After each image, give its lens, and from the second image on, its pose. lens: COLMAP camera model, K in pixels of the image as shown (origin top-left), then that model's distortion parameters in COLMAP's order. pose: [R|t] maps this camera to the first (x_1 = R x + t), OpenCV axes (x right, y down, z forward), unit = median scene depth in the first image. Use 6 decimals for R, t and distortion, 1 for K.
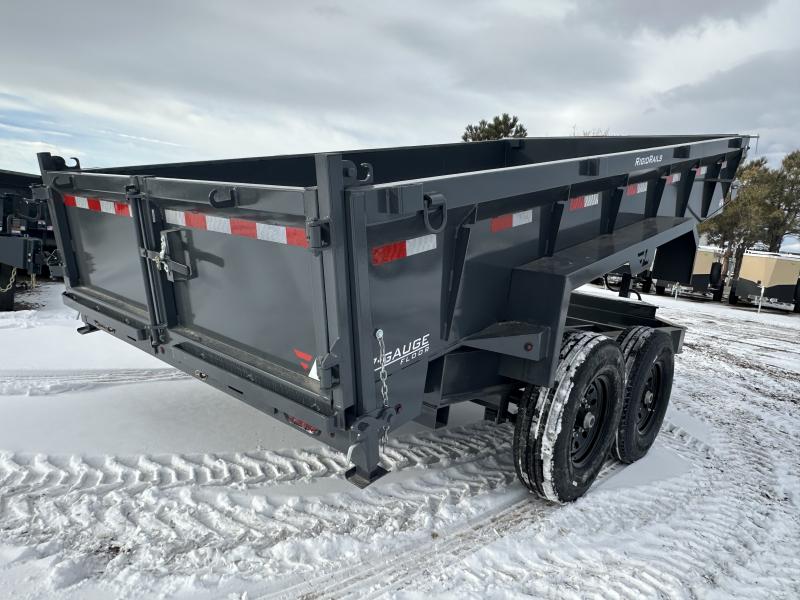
lens RADIAL K [[556.4, 0, 400.0], [0, 556.4, 300.0], [0, 0, 1]] dist [-0.009223, -0.005044]
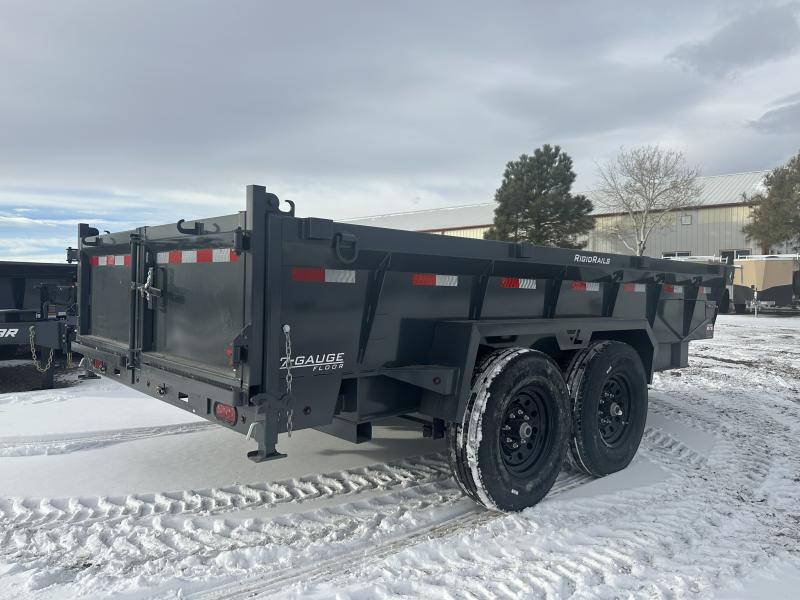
lens RADIAL K [[590.6, 0, 400.0], [0, 590.6, 300.0], [0, 0, 1]] dist [0.042733, -0.064468]
pose [[0.985944, -0.111679, -0.124268, 0.305845], [0.099474, 0.989957, -0.100446, 0.068744], [0.134238, 0.086673, 0.987152, -0.179999]]
